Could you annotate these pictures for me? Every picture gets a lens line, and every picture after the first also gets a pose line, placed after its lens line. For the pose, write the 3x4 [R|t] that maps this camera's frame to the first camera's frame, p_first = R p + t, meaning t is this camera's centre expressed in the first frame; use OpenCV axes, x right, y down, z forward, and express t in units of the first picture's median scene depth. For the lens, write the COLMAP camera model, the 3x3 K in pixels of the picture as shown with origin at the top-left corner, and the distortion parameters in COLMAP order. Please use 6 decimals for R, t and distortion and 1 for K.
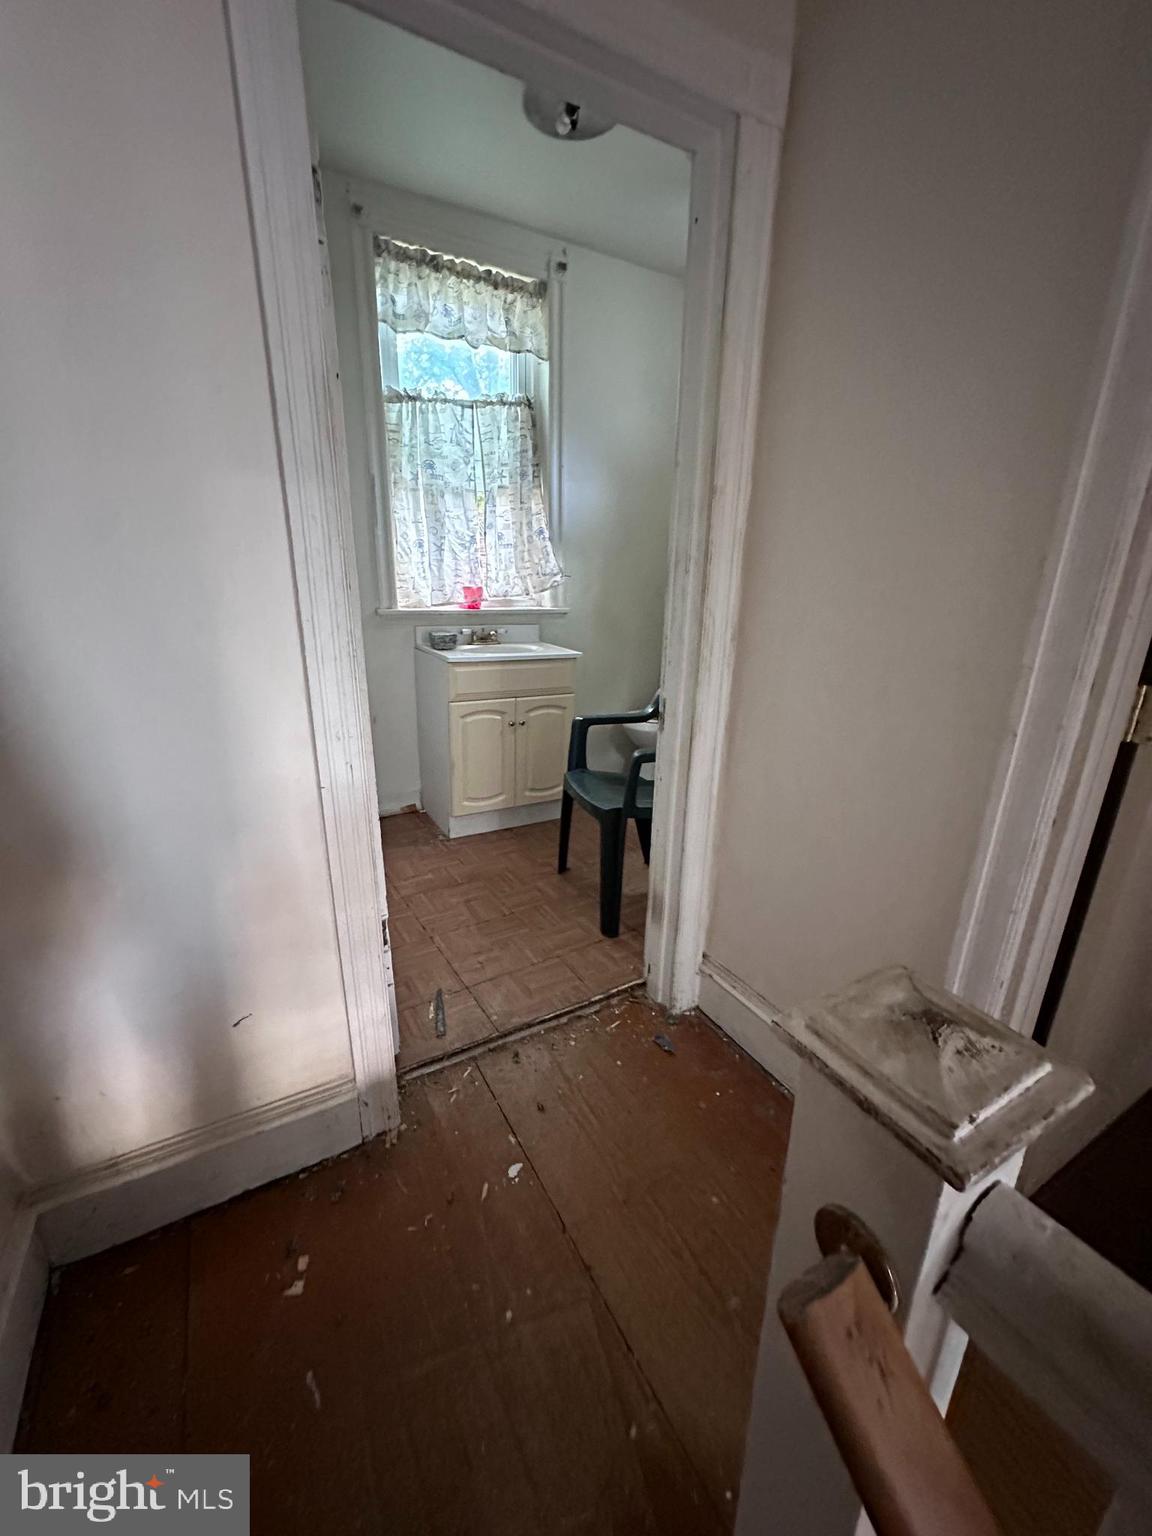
lens RADIAL K [[612.5, 0, 573.3], [0, 612.5, 766.1], [0, 0, 1]] dist [-0.003242, 0.000983]
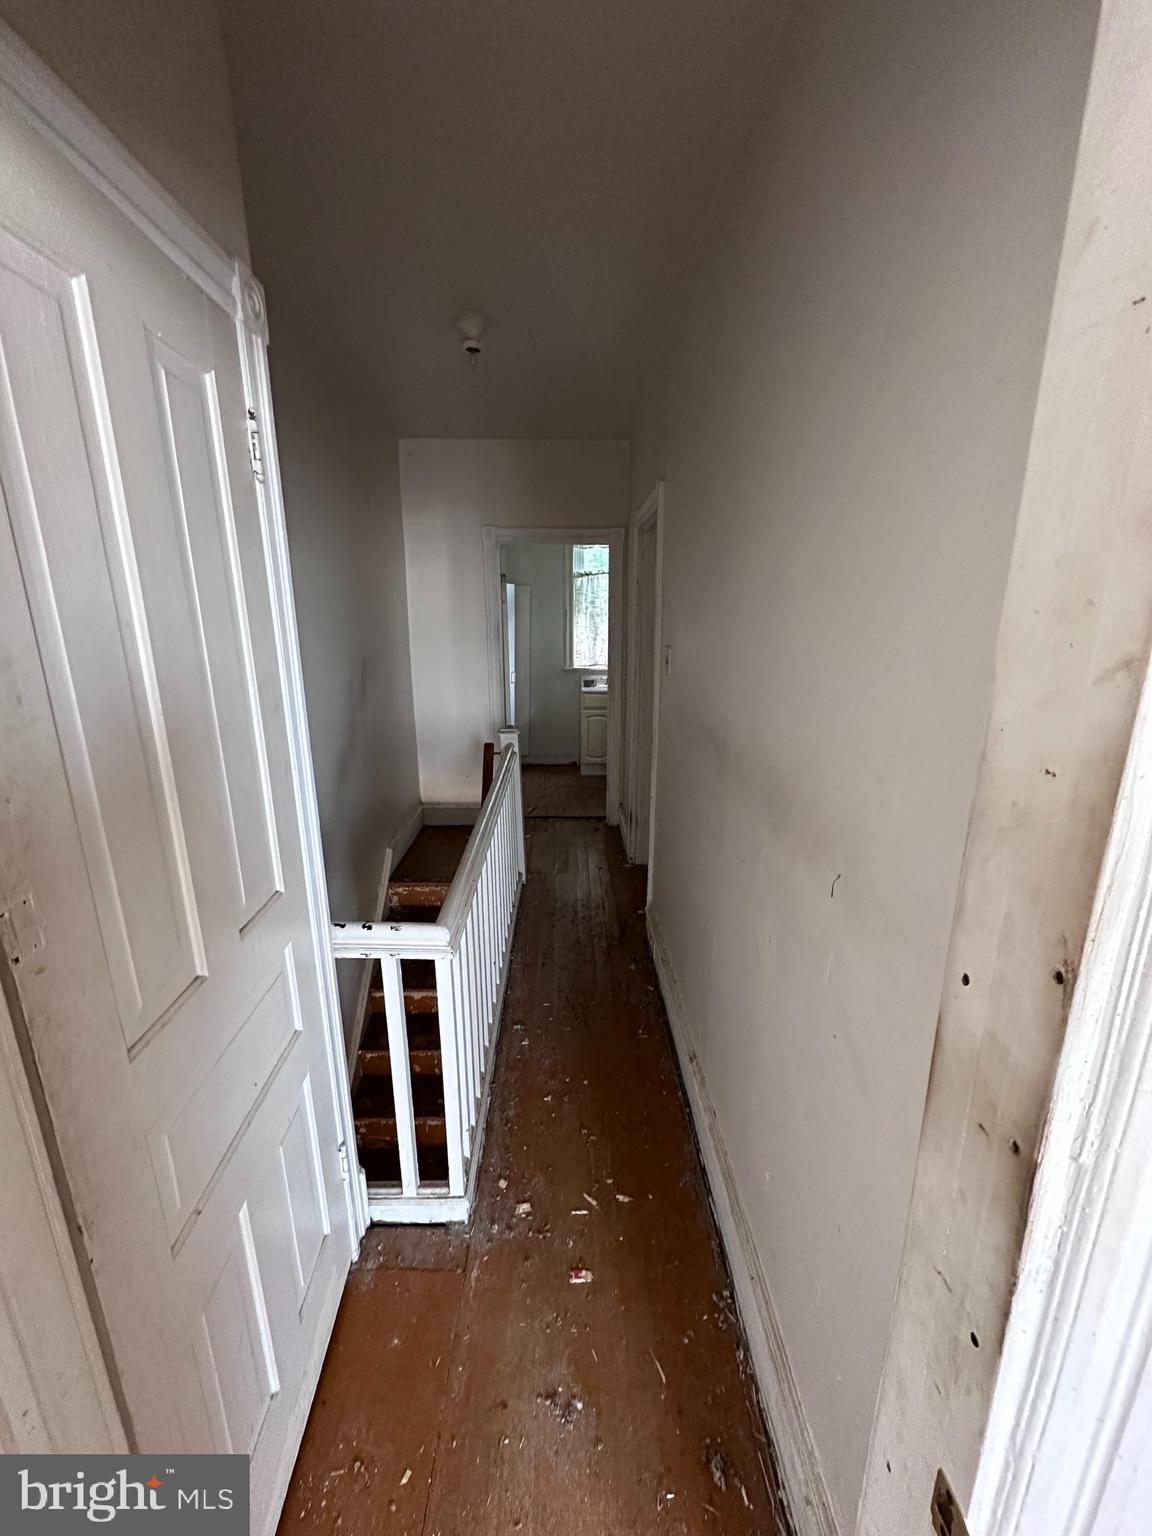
lens RADIAL K [[612.5, 0, 573.3], [0, 612.5, 766.1], [0, 0, 1]] dist [-0.003242, 0.000983]
pose [[0.872919, 0.103082, -0.476851, 0.802053], [-0.126103, 0.991881, -0.016426, 0.130860], [0.471286, 0.074471, 0.878831, -0.905685]]
